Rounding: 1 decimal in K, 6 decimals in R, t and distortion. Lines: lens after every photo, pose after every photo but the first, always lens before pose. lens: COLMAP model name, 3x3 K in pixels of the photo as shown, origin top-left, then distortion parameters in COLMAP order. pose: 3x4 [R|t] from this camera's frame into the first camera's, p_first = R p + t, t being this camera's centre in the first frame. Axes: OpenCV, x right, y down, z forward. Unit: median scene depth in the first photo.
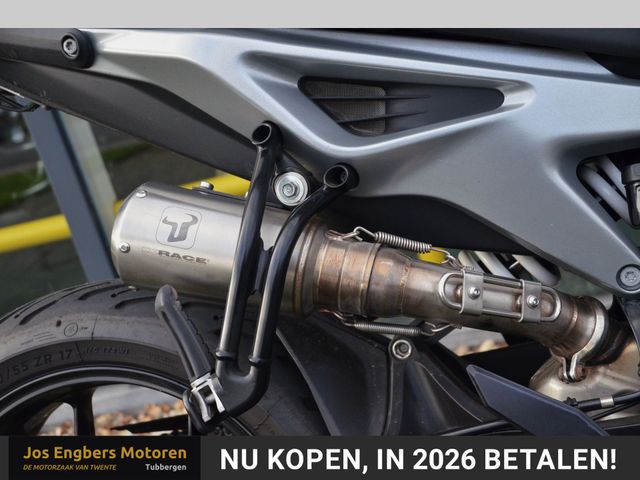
lens RADIAL K [[909.2, 0, 320.0], [0, 909.2, 240.0], [0, 0, 1]] dist [0.064946, 0.060153]
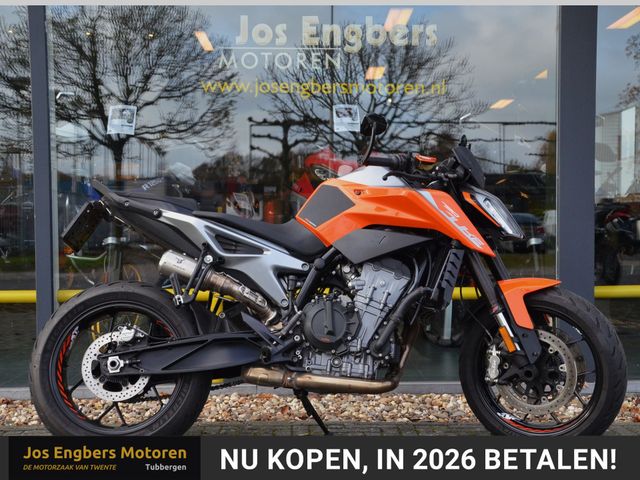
lens RADIAL K [[909.2, 0, 320.0], [0, 909.2, 240.0], [0, 0, 1]] dist [0.064946, 0.060153]
pose [[0.941223, 0.261770, 0.213483, -0.437165], [-0.192308, 0.934854, -0.298438, 0.944532], [-0.277697, 0.239842, 0.930247, -2.820287]]
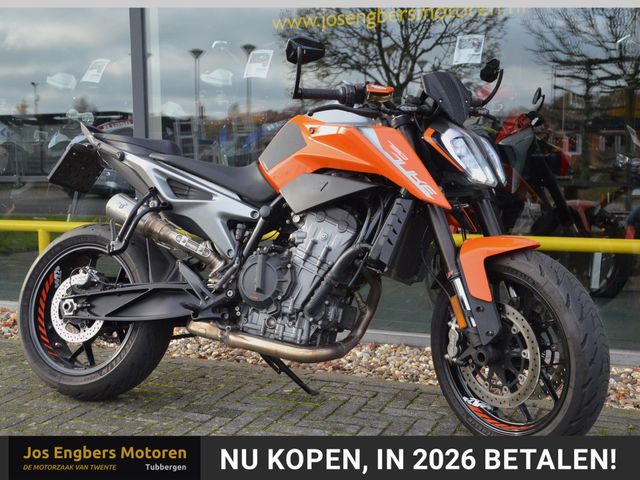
lens RADIAL K [[769.9, 0, 320.0], [0, 769.9, 240.0], [0, 0, 1]] dist [0.003069, 0.002600]
pose [[0.945609, 0.281406, -0.163201, 1.171120], [-0.300896, 0.947288, -0.110029, 0.223187], [0.123636, 0.153151, 0.980438, -2.007731]]
